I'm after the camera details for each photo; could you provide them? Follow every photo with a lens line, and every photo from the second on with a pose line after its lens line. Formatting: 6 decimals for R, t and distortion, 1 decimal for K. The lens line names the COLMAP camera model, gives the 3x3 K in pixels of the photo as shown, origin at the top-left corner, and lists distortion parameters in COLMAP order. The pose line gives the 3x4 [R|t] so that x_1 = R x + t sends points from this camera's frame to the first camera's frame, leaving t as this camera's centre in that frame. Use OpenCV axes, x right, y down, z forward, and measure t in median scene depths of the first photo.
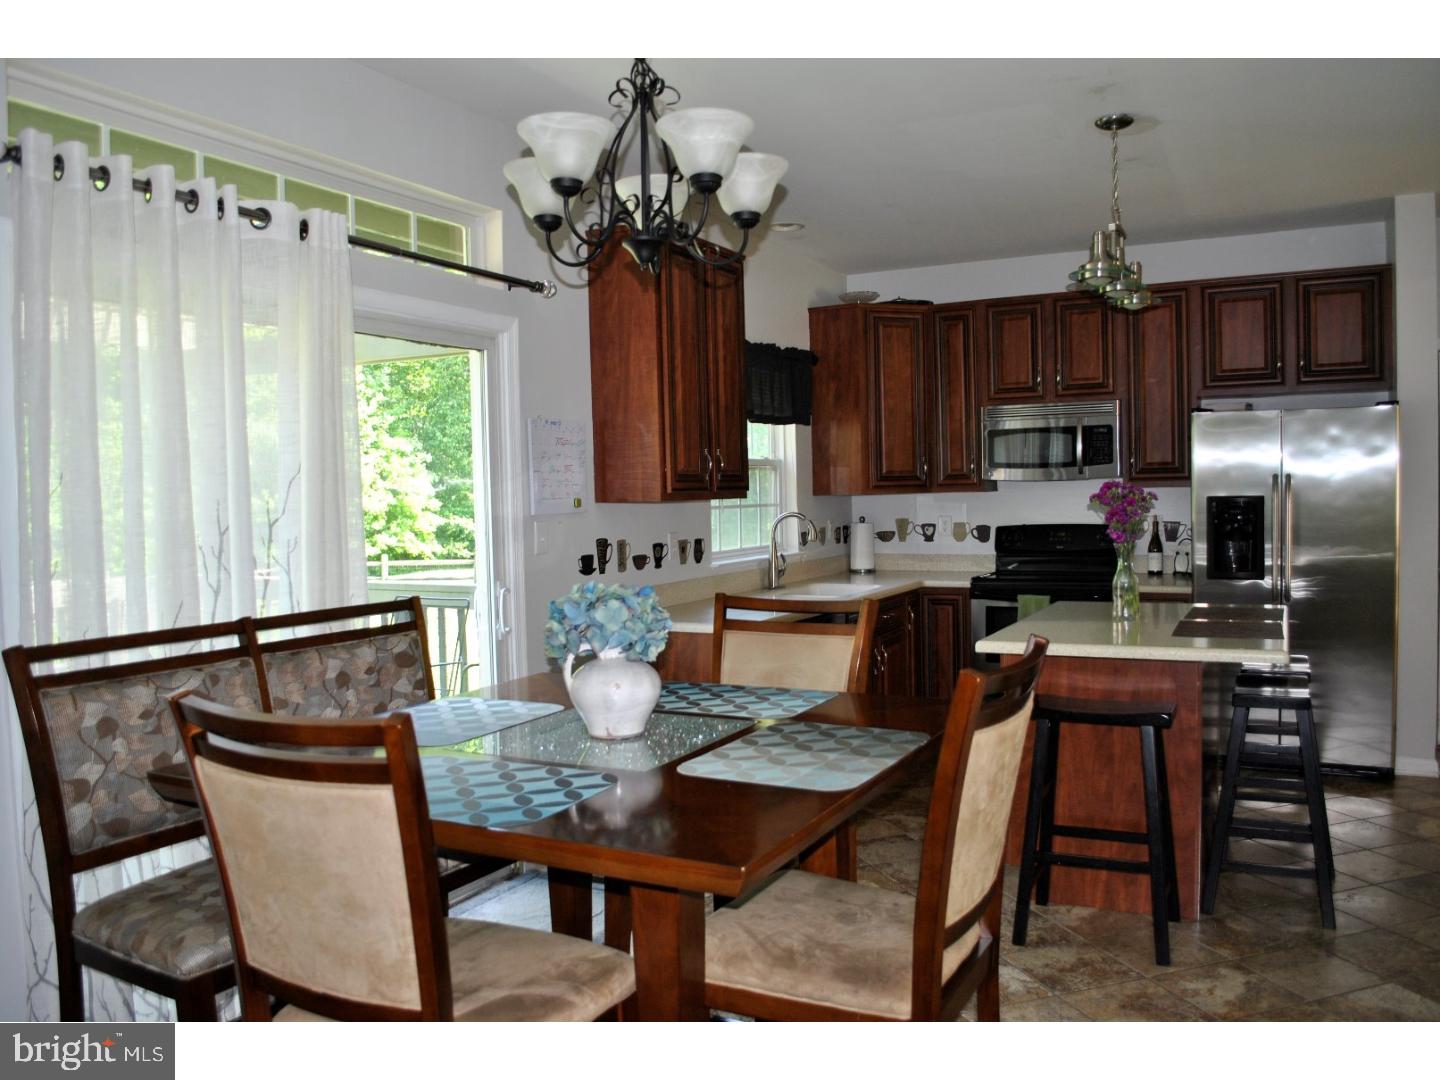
lens RADIAL K [[1135.1, 0, 721.7], [0, 1135.1, 538.1], [0, 0, 1]] dist [-0.086480, 0.015083]
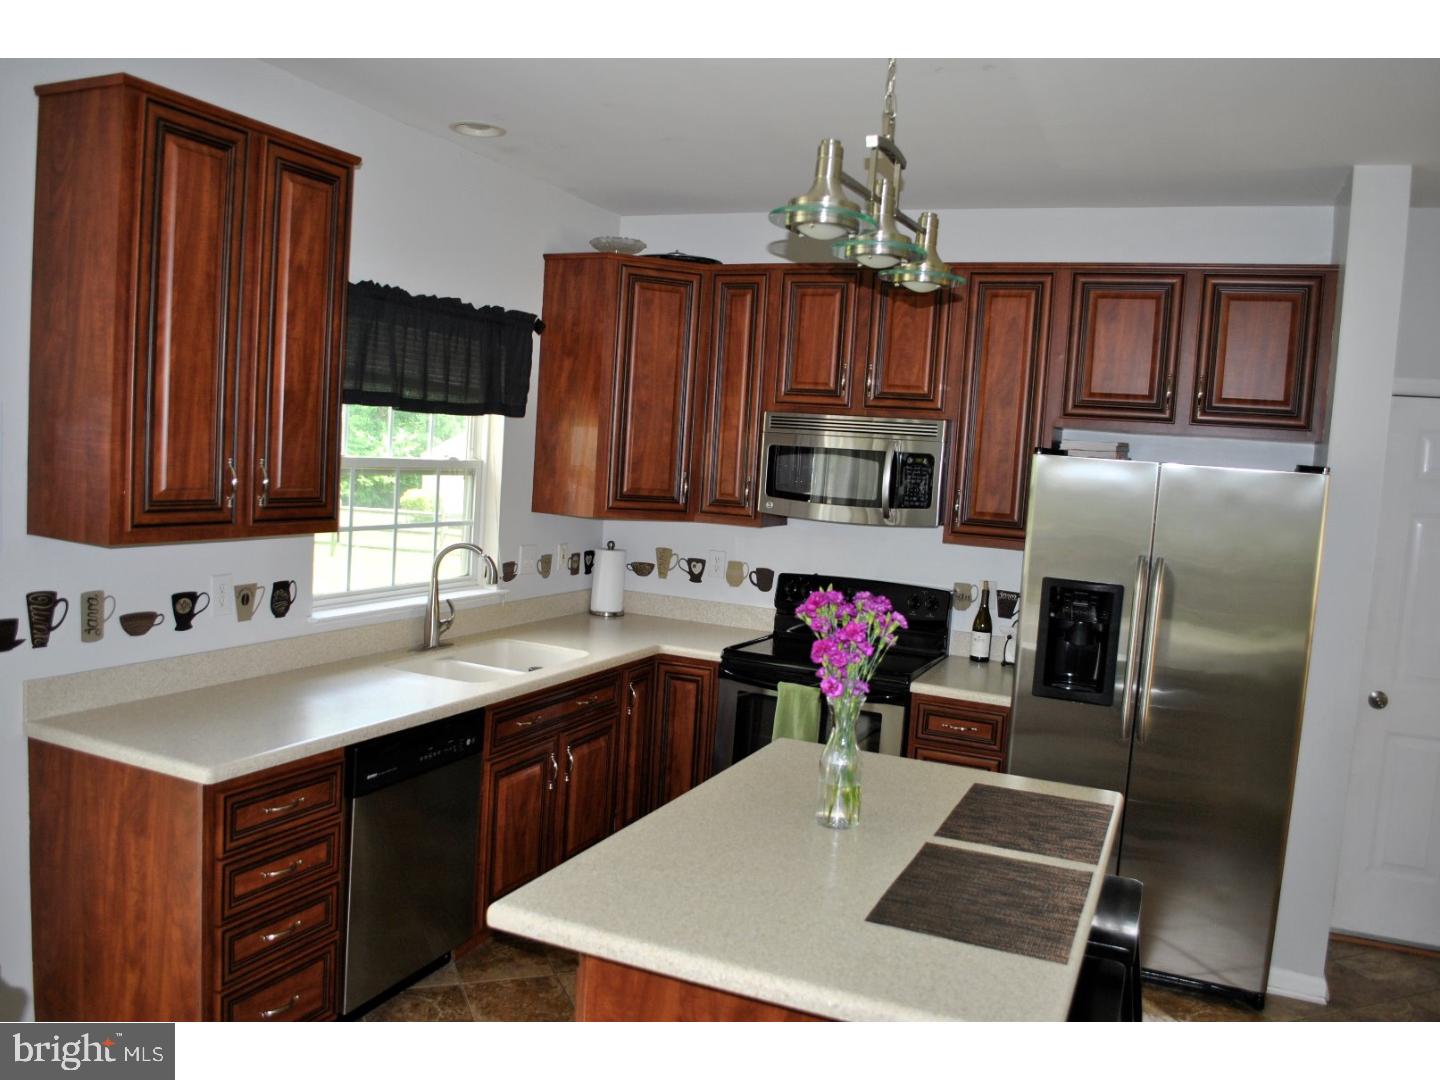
lens RADIAL K [[1135.1, 0, 718.3], [0, 1135.1, 545.8], [0, 0, 1]] dist [-0.086480, 0.015083]
pose [[0.994331, 0.081472, 0.068331, 0.167295], [-0.084356, 0.995615, 0.040439, -0.060981], [-0.064737, -0.045974, 0.996843, 0.288385]]
